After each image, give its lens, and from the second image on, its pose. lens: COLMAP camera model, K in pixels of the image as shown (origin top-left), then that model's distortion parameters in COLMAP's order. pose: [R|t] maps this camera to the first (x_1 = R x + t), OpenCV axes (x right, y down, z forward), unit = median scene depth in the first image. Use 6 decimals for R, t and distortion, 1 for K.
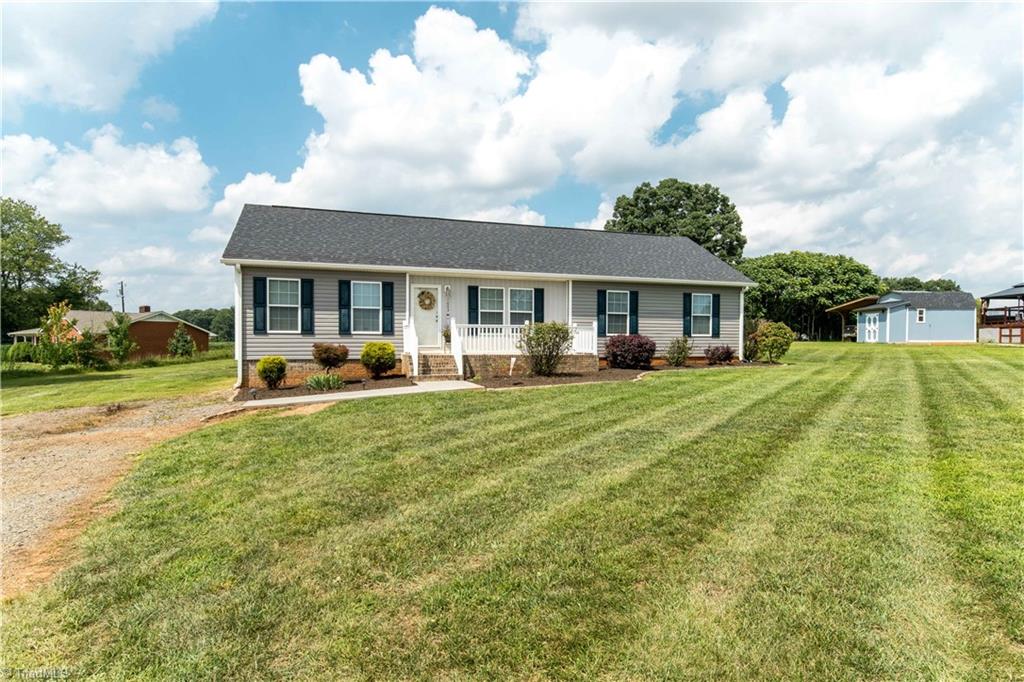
lens RADIAL K [[463.4, 0, 508.6], [0, 463.4, 338.7], [0, 0, 1]] dist [-0.003279, 0.000059]
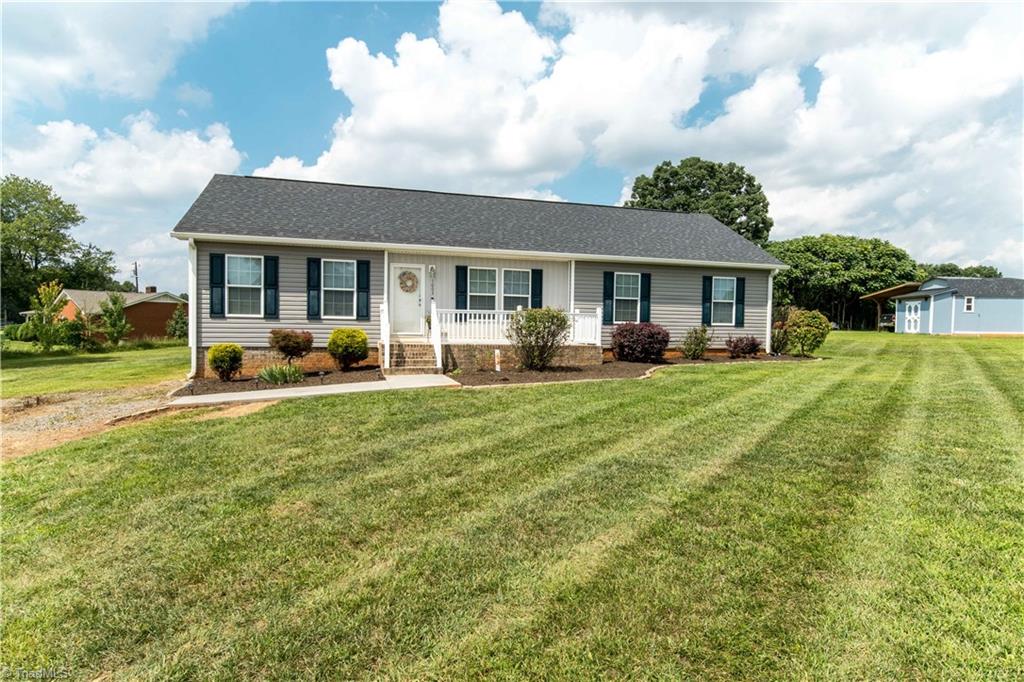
lens RADIAL K [[446.4, 0, 512.0], [0, 446.4, 341.0], [0, 0, 1]] dist [0.000303, -0.000315]
pose [[0.998892, 0.013880, -0.044972, 0.042466], [-0.011959, 0.999015, 0.042723, -0.005752], [0.045521, -0.042138, 0.998074, 0.104860]]
